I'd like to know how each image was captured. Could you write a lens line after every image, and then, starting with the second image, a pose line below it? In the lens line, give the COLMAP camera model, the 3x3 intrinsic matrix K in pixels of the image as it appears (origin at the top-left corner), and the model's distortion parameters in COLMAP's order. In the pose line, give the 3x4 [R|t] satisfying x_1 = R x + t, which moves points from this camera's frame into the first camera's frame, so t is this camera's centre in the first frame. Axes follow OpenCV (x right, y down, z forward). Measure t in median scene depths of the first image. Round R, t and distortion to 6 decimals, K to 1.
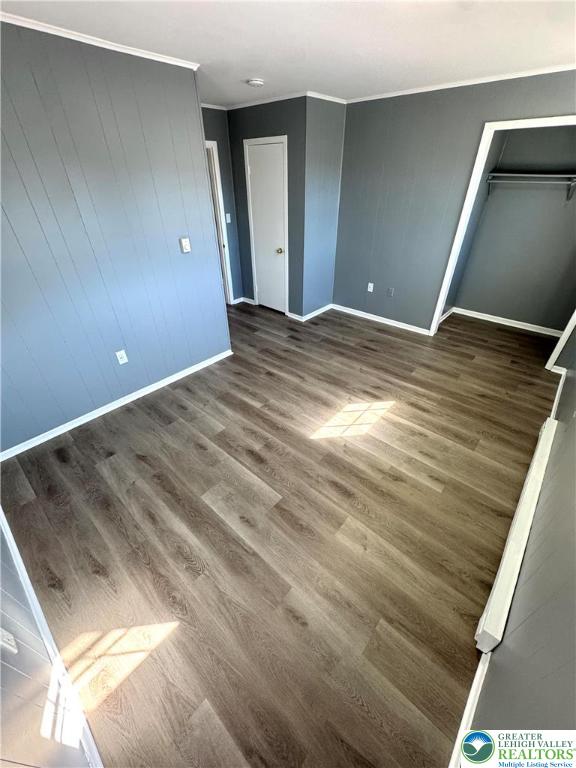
lens RADIAL K [[307.5, 0, 285.0], [0, 307.5, 395.8], [0, 0, 1]] dist [-0.005833, 0.001436]
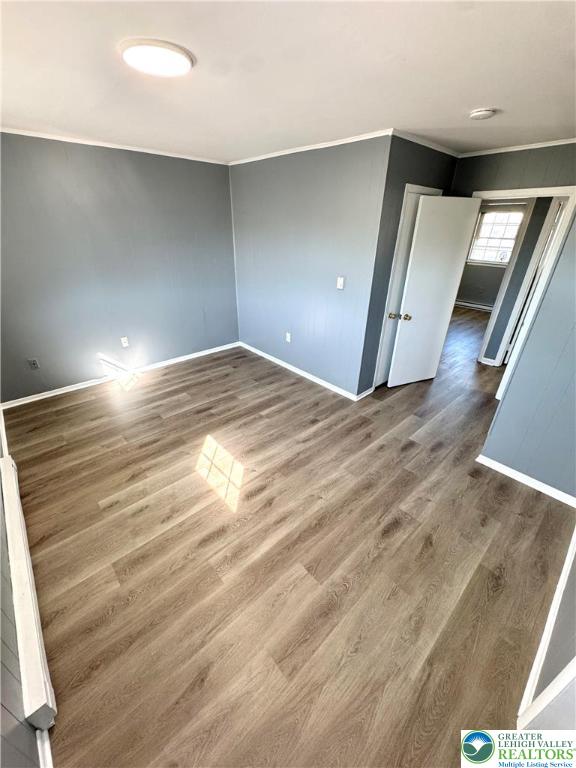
lens RADIAL K [[307.5, 0, 287.9], [0, 307.5, 380.5], [0, 0, 1]] dist [-0.005833, 0.001436]
pose [[-0.112960, 0.453563, -0.884037, 0.911547], [-0.592446, 0.683521, 0.426388, -0.630589], [0.797651, 0.571909, 0.191501, 0.832076]]
